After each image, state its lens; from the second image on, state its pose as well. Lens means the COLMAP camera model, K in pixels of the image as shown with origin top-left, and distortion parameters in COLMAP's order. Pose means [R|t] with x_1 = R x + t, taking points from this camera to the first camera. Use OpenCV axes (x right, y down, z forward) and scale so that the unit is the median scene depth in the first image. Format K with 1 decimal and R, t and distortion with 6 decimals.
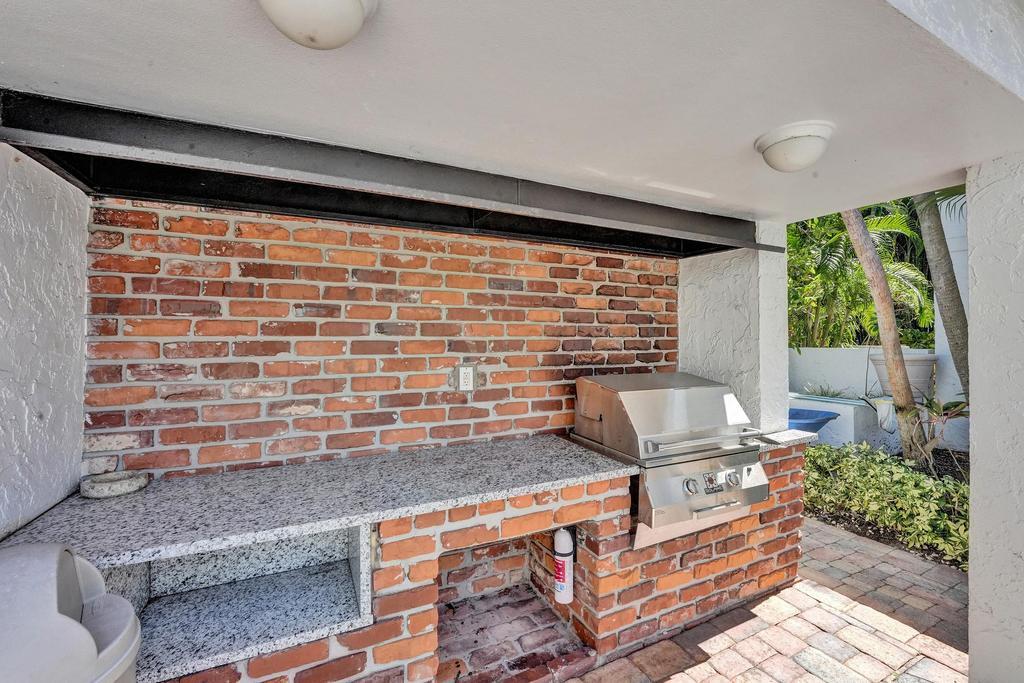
lens RADIAL K [[421.7, 0, 513.2], [0, 421.7, 335.7], [0, 0, 1]] dist [-0.027701, 0.001115]
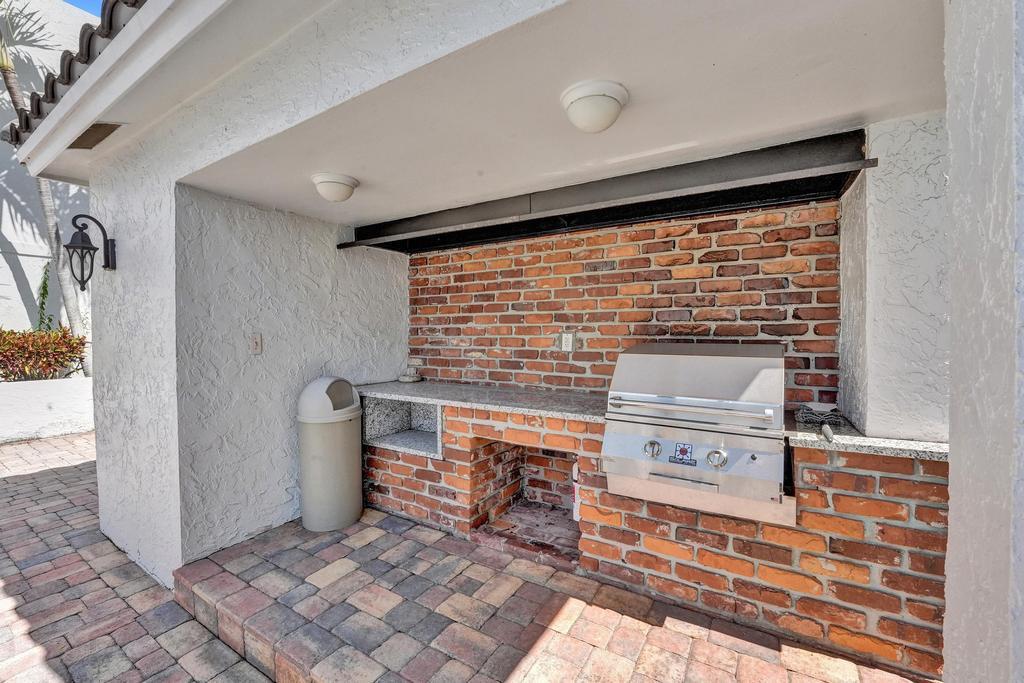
lens RADIAL K [[421.7, 0, 534.0], [0, 421.7, 336.9], [0, 0, 1]] dist [-0.027701, 0.001115]
pose [[0.556820, 0.007997, -0.830595, 0.999052], [0.004921, 0.999904, 0.012926, 0.072629], [0.830619, -0.011285, 0.556727, 0.190630]]
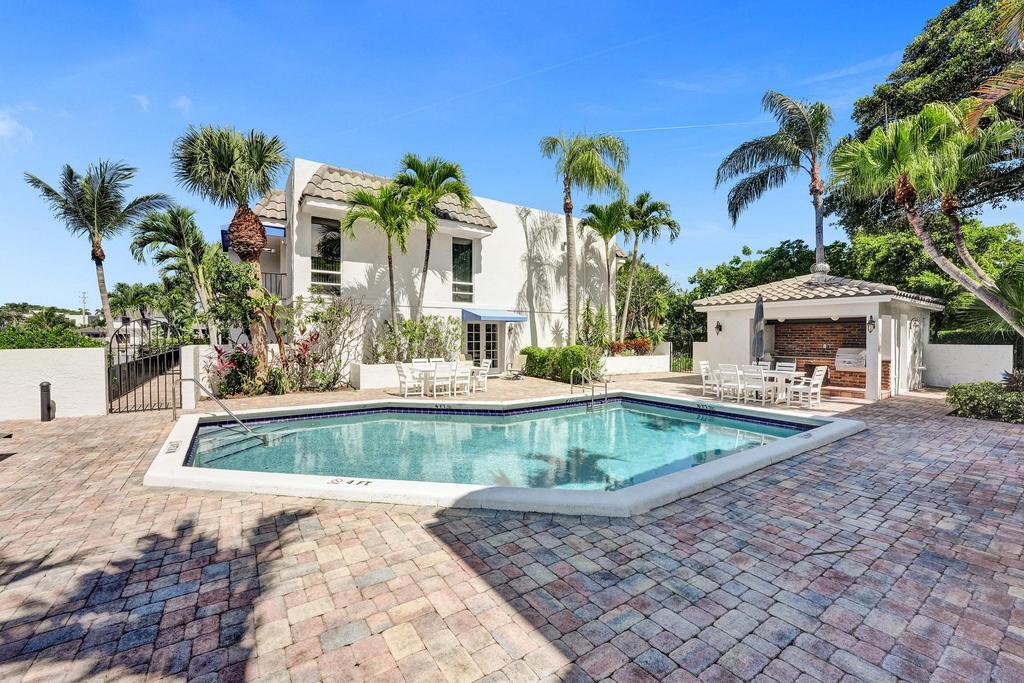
lens RADIAL K [[421.7, 0, 517.3], [0, 421.7, 341.6], [0, 0, 1]] dist [-0.027701, 0.001115]
pose [[0.144839, 0.007206, -0.989429, 5.818717], [0.003750, 0.999962, 0.007832, -0.034365], [0.989448, -0.004844, 0.144806, -4.826072]]
